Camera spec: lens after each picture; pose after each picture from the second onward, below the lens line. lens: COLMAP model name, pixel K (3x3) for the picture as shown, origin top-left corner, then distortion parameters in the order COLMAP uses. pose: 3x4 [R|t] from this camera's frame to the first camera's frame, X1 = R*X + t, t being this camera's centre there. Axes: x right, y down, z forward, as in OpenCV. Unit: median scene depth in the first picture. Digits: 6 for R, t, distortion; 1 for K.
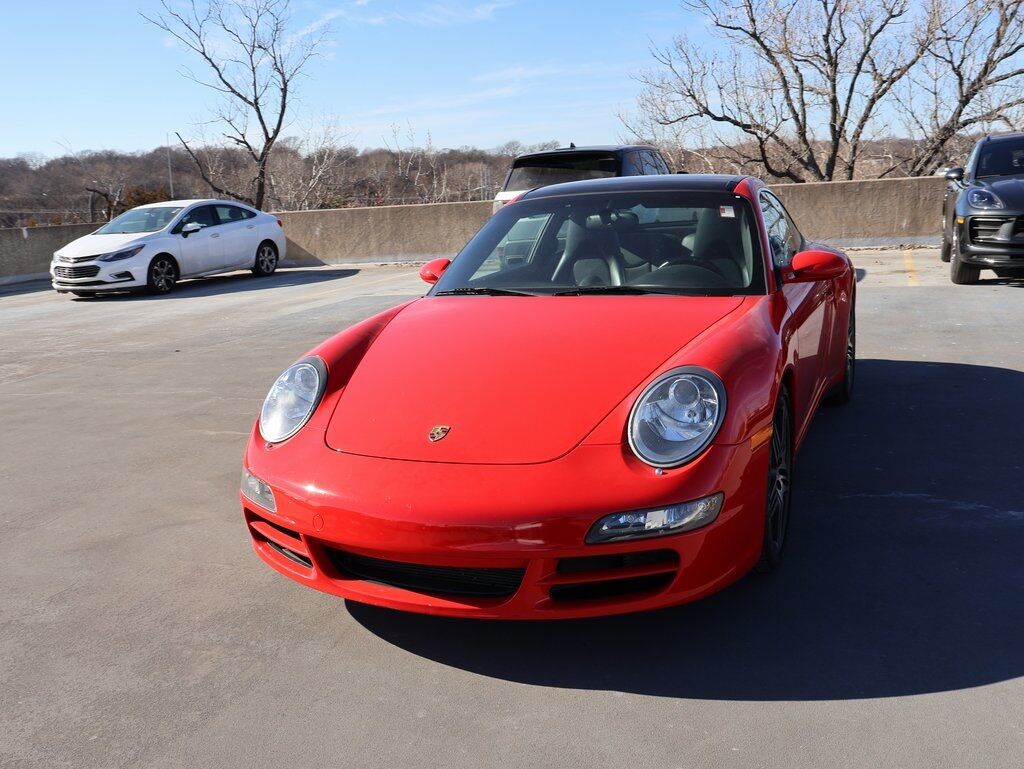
lens RADIAL K [[963.7, 0, 526.8], [0, 963.7, 379.9], [0, 0, 1]] dist [0.005302, 0.000000]
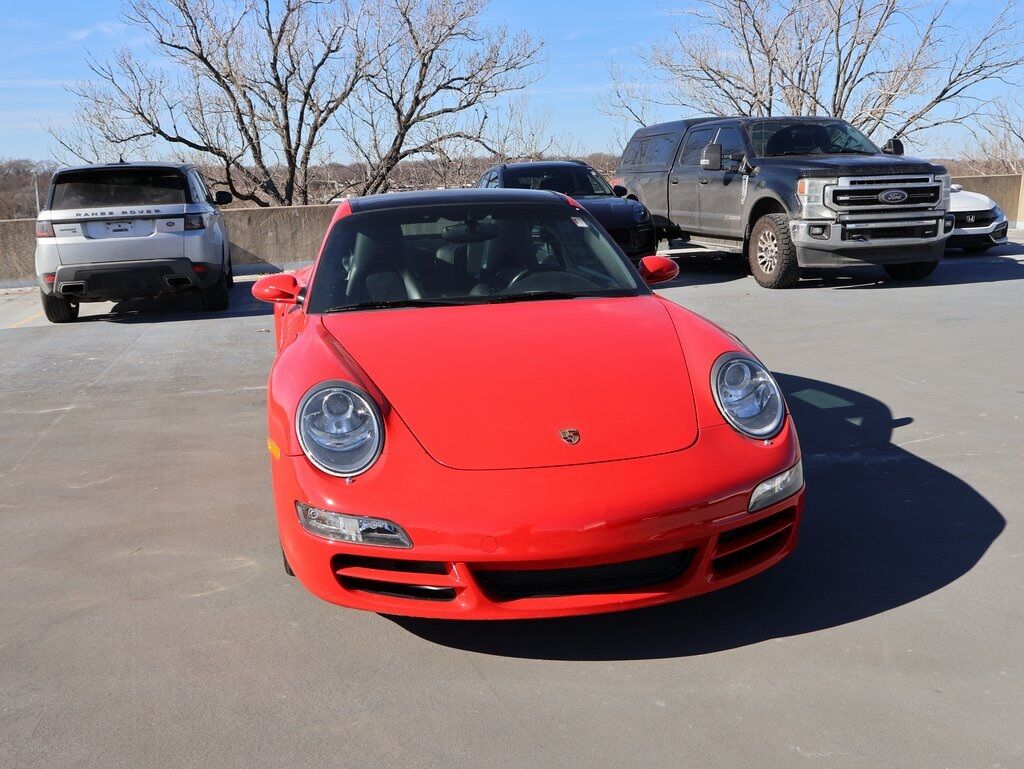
lens RADIAL K [[963.7, 0, 513.5], [0, 963.7, 380.9], [0, 0, 1]] dist [0.005302, 0.000000]
pose [[0.833142, -0.091616, 0.545419, -0.109665], [0.104901, 0.994459, 0.006804, -0.002260], [-0.543020, 0.051547, 0.838136, 0.030709]]
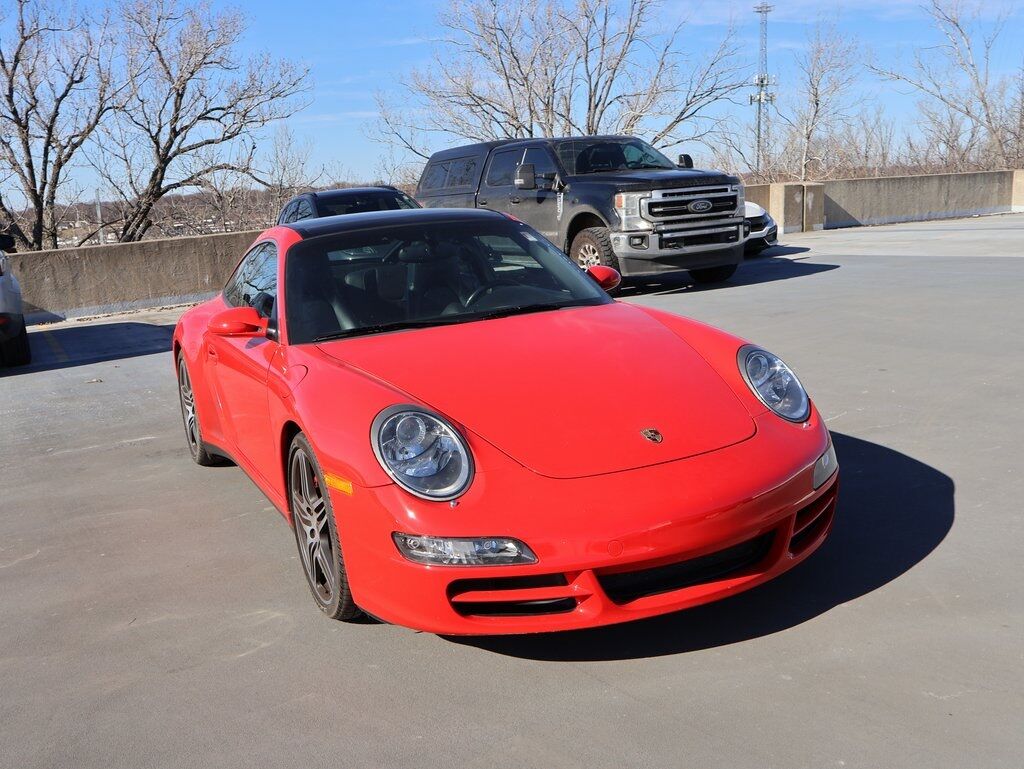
lens RADIAL K [[963.7, 0, 518.2], [0, 963.7, 381.7], [0, 0, 1]] dist [0.005302, 0.000000]
pose [[0.662549, -0.145476, 0.734756, -0.150125], [0.194848, 0.980660, 0.018463, -0.007610], [-0.723231, 0.130933, 0.678080, 0.064300]]
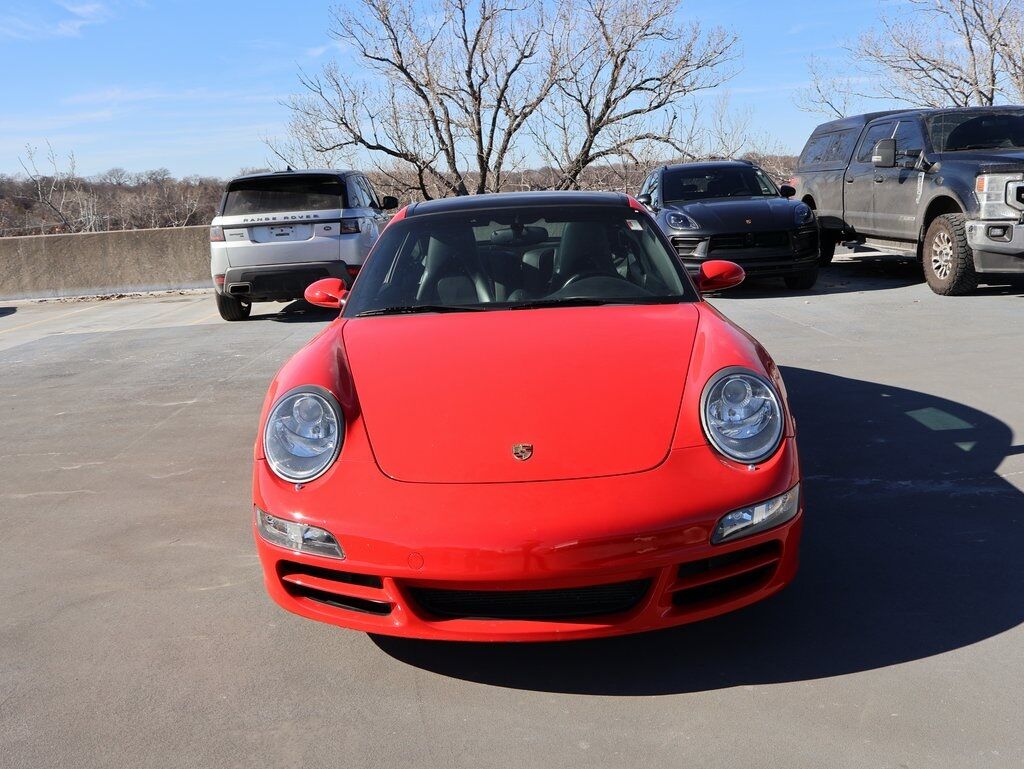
lens RADIAL K [[963.7, 0, 514.4], [0, 963.7, 380.3], [0, 0, 1]] dist [0.005302, 0.000000]
pose [[0.931141, -0.064950, 0.358829, -0.070249], [0.075401, 0.997038, -0.015192, -0.000139], [-0.356780, 0.041202, 0.933280, 0.018279]]
